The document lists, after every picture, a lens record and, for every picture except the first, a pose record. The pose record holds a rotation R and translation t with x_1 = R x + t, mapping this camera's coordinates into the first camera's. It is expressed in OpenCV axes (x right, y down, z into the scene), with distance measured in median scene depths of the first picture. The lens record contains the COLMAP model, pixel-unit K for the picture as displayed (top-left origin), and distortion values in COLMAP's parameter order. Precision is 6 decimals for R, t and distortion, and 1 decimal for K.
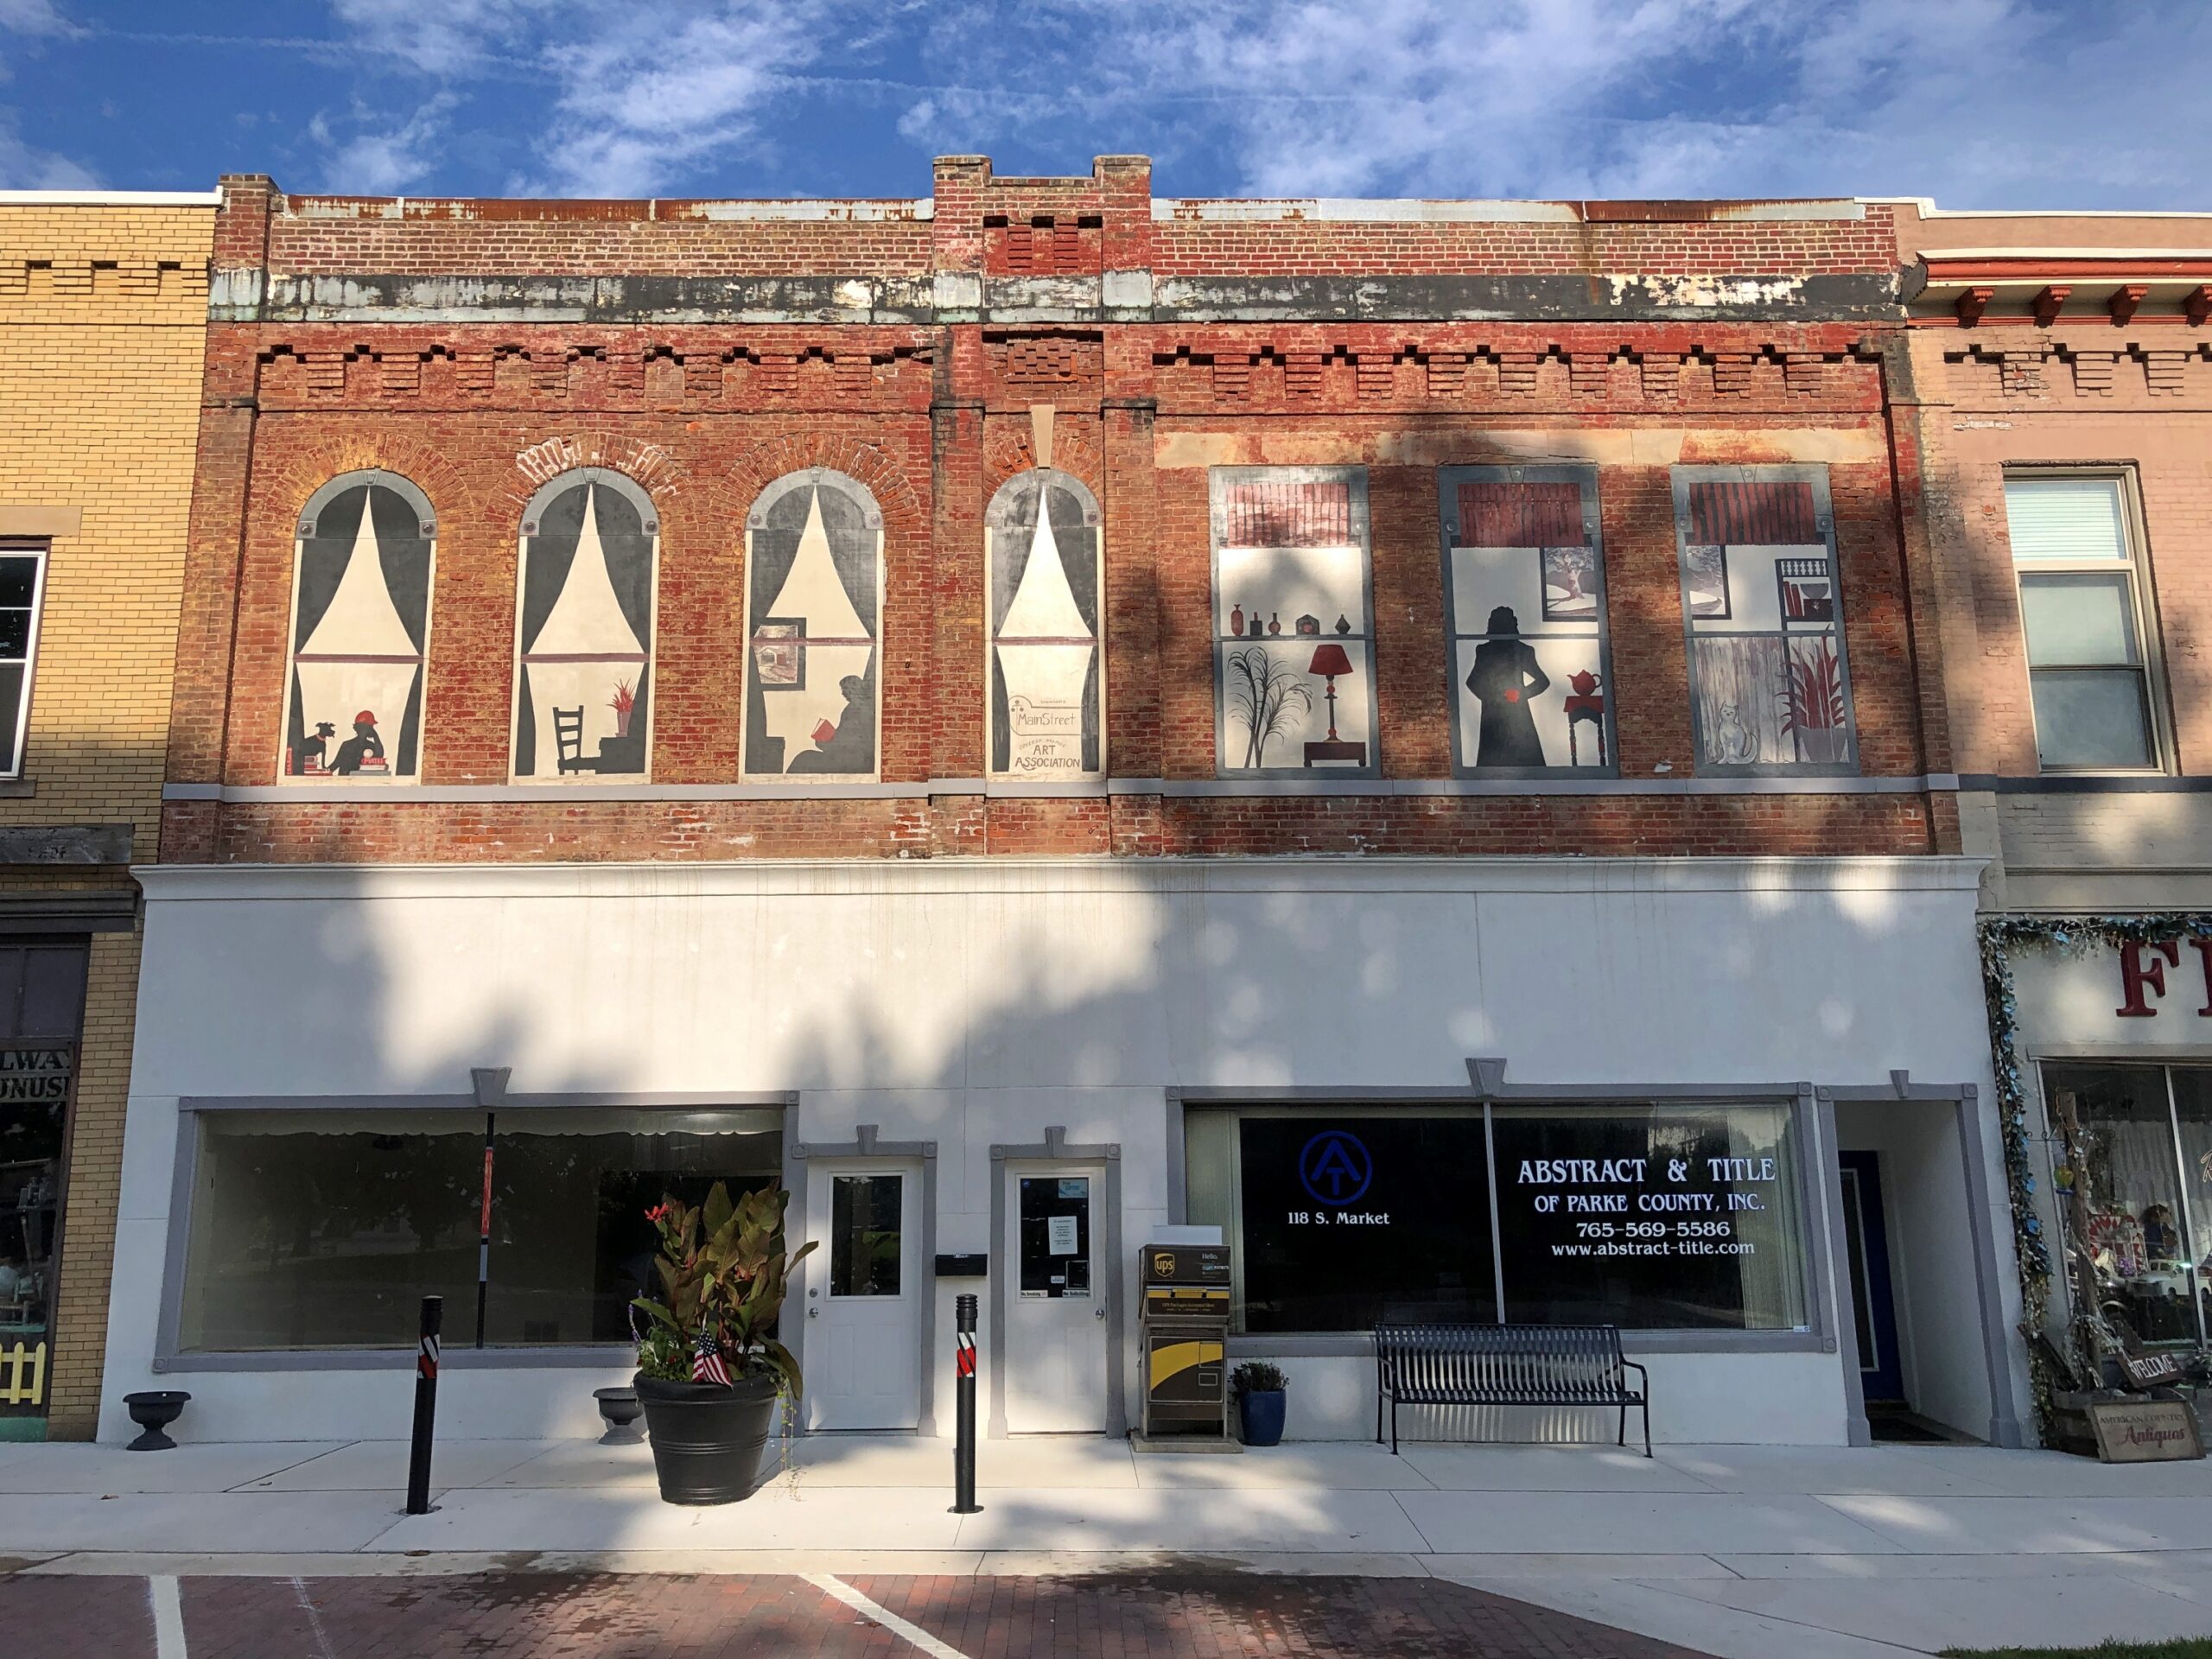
lens RADIAL K [[1794.0, 0, 1103.1], [0, 1794.0, 814.8], [0, 0, 1]] dist [0.010040, -0.002937]
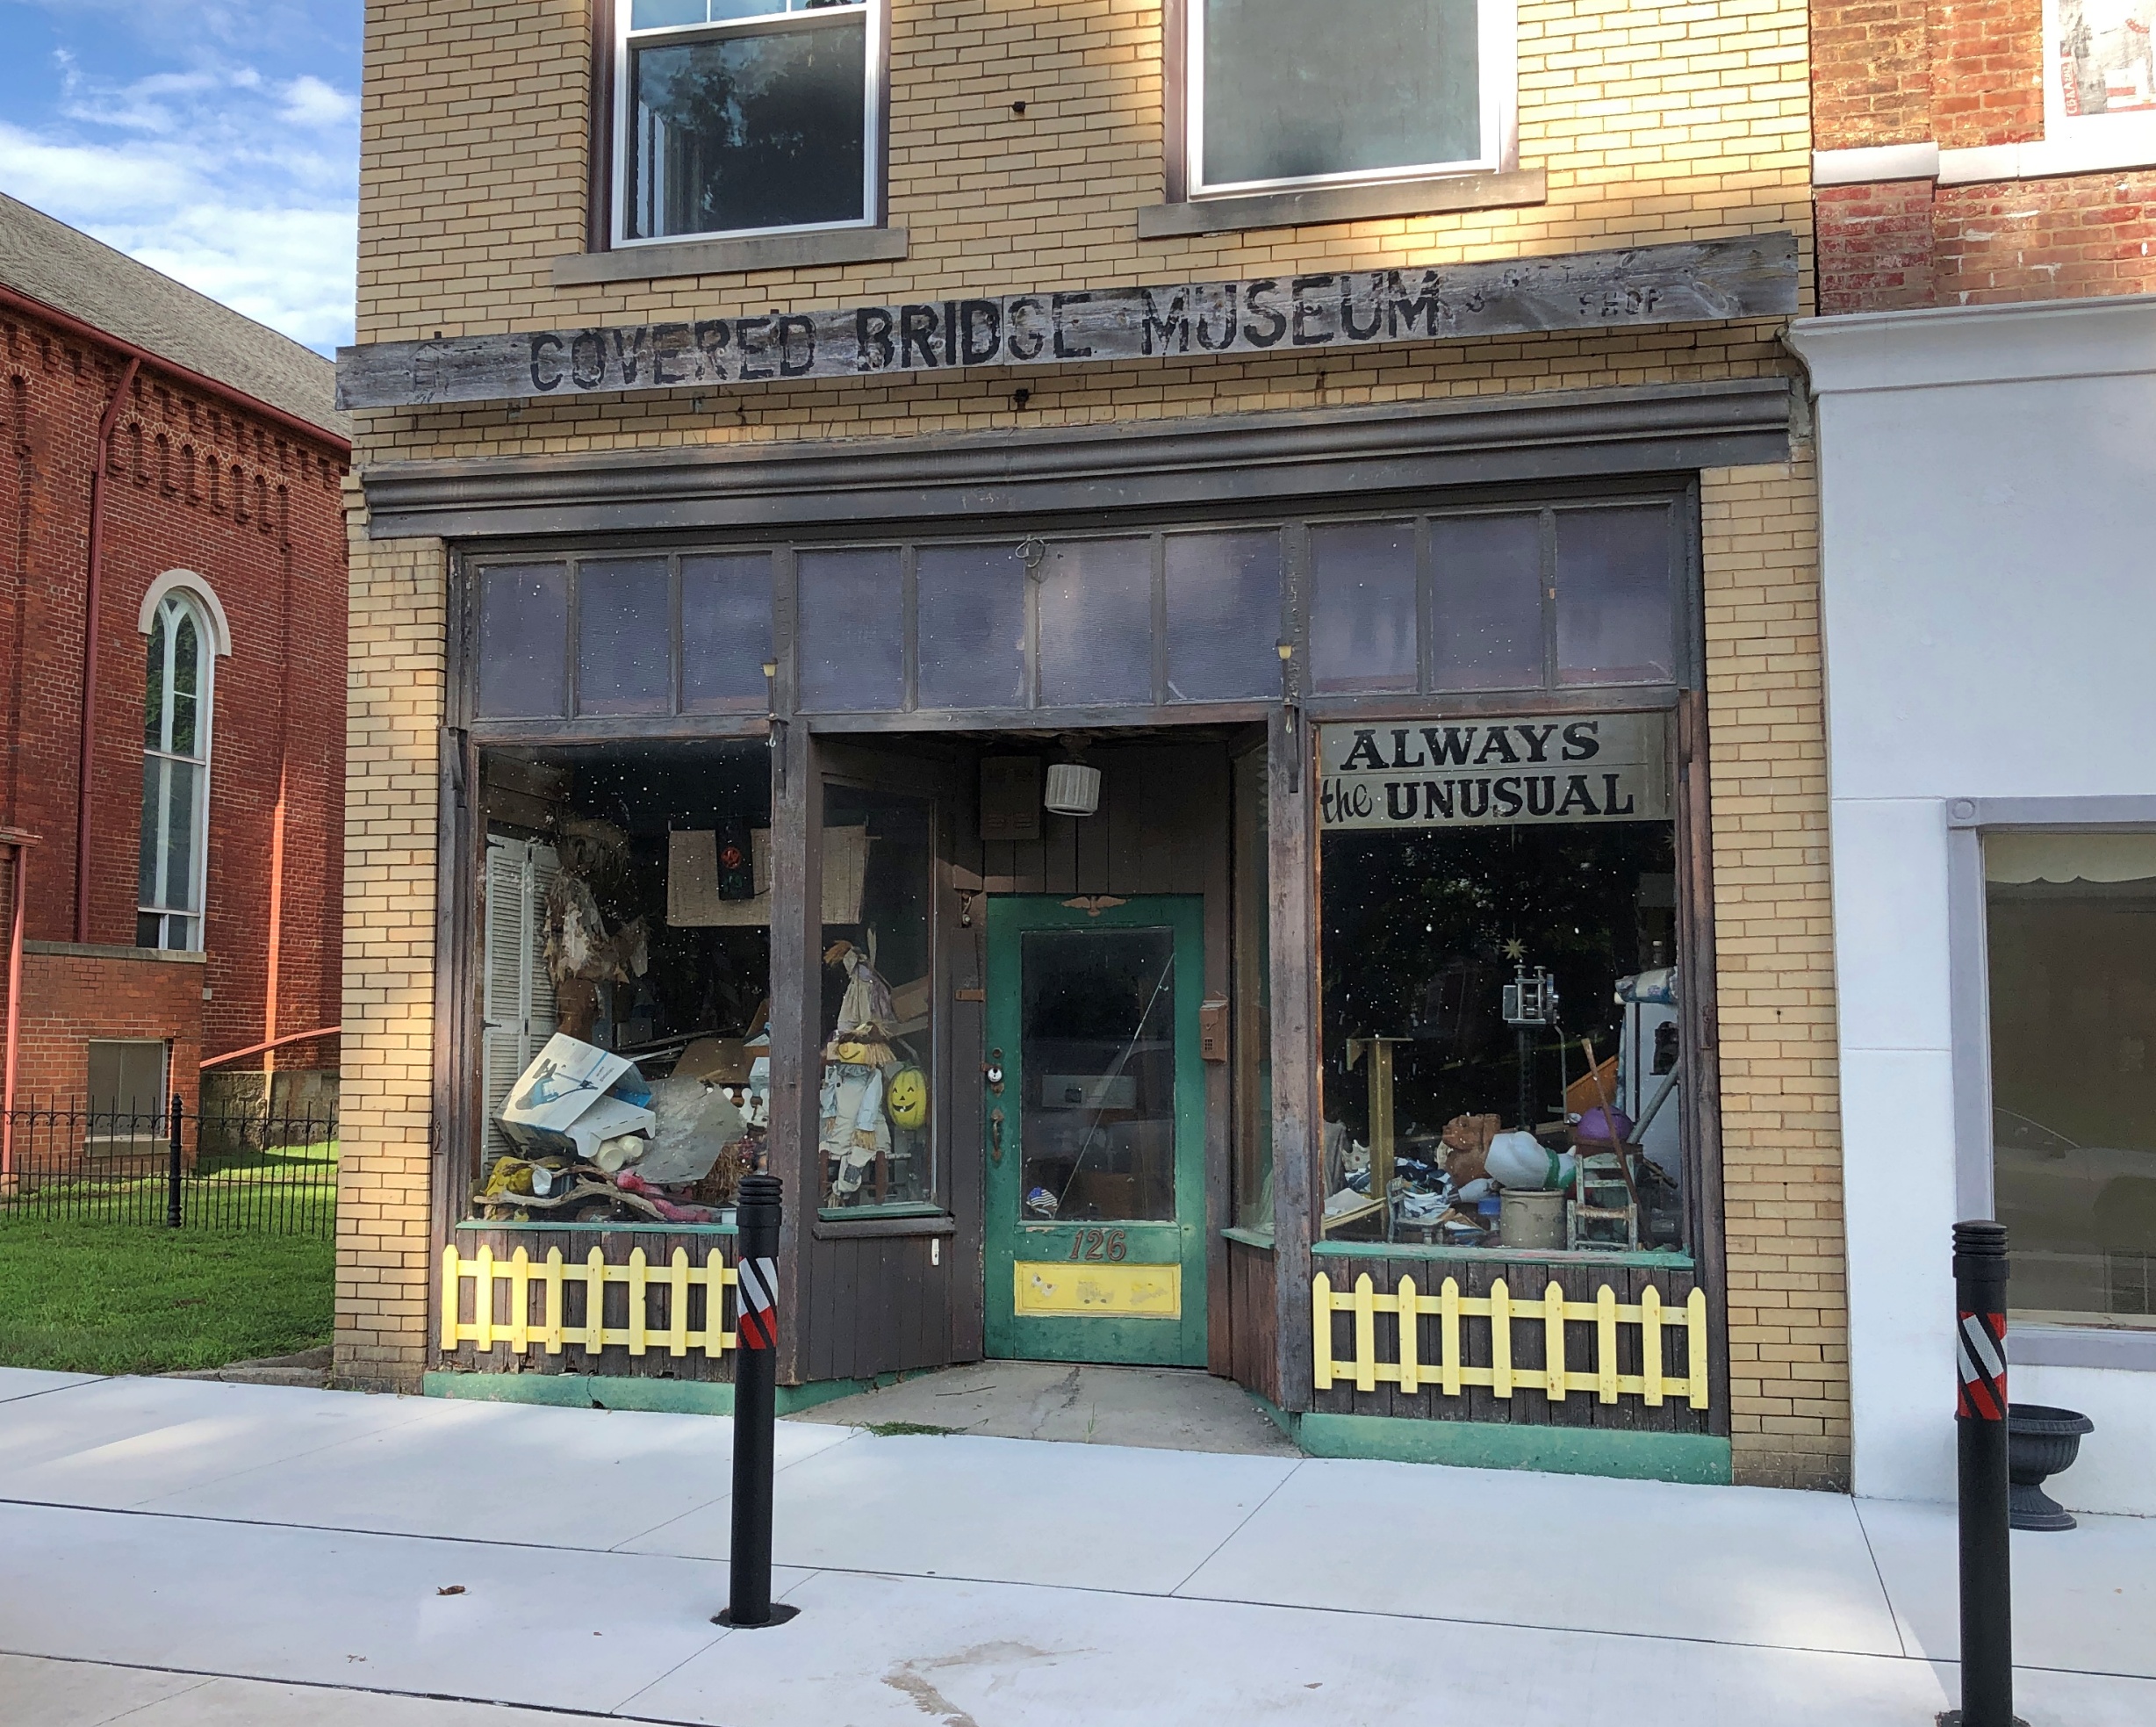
lens RADIAL K [[2334.7, 0, 1076.1], [0, 2334.7, 858.1], [0, 0, 1]] dist [-0.021690, 0.000000]
pose [[0.956829, -0.007438, -0.290556, -0.540807], [0.047831, 0.990073, 0.132167, 0.078269], [0.286689, -0.140359, 0.947686, 0.341436]]
